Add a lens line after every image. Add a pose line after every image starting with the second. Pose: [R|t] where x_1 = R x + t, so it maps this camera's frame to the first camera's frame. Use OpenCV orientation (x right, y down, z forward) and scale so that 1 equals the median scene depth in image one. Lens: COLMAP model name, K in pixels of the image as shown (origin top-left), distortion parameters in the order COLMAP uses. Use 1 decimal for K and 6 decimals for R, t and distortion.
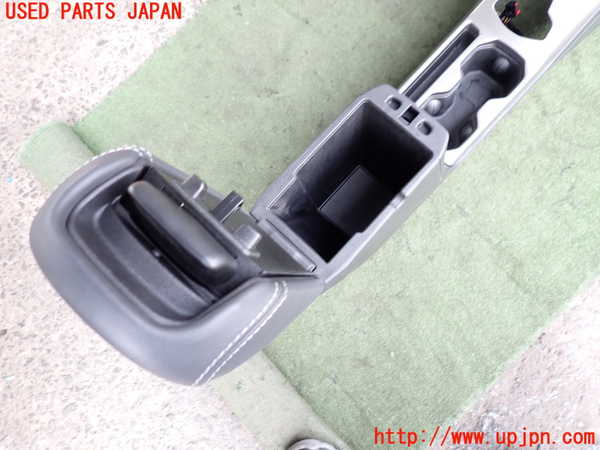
lens RADIAL K [[449.9, 0, 297.2], [0, 449.9, 225.4], [0, 0, 1]] dist [0.006374, -0.001613]
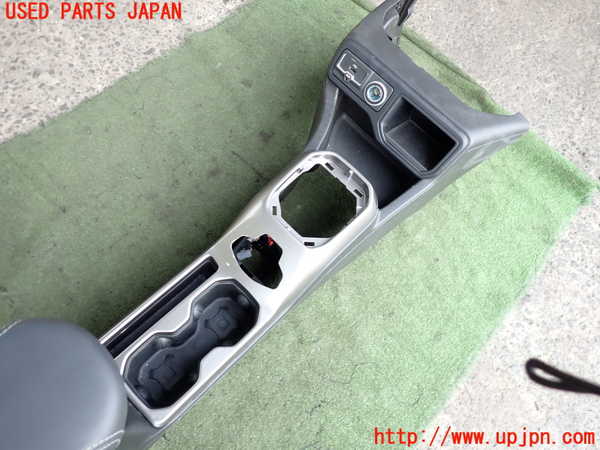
lens RADIAL K [[449.9, 0, 297.2], [0, 449.9, 225.4], [0, 0, 1]] dist [0.006374, -0.001613]
pose [[0.966047, 0.113745, 0.231980, 0.298306], [-0.057458, 0.969974, -0.236323, -0.267918], [-0.251895, 0.214970, 0.943577, 0.048052]]
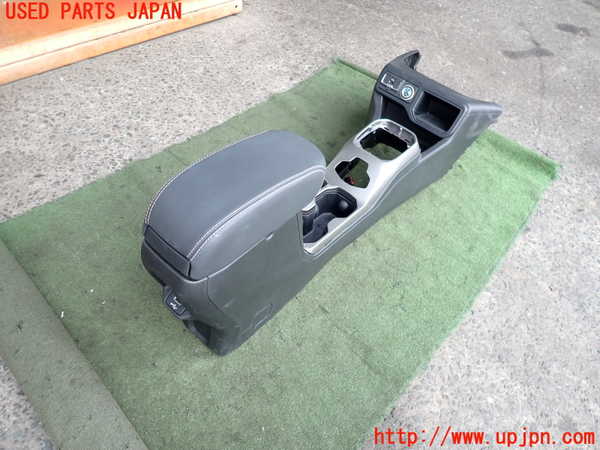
lens RADIAL K [[449.9, 0, 297.2], [0, 449.9, 225.4], [0, 0, 1]] dist [0.006374, -0.001613]
pose [[0.971501, 0.122261, 0.203071, 0.018145], [0.005694, 0.844430, -0.535636, 0.437676], [-0.236966, 0.521527, 0.819669, -0.115651]]
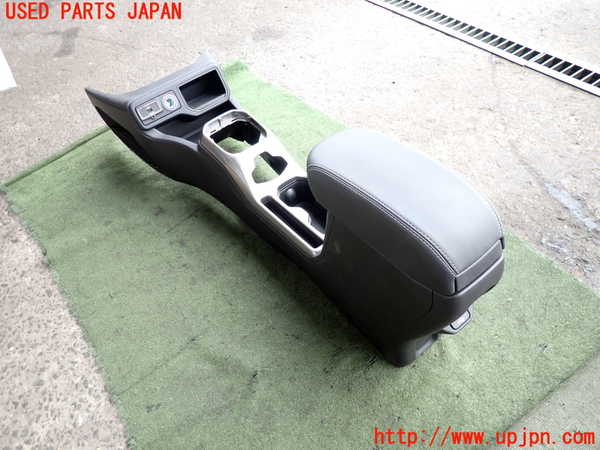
lens RADIAL K [[457.0, 0, 293.0], [0, 457.0, 226.8], [0, 0, 1]] dist [0.007244, -0.000291]
pose [[0.154013, -0.681389, 0.715534, -0.589451], [0.985917, 0.153751, -0.065796, -0.217527], [-0.065181, 0.715590, 0.695472, 0.067579]]
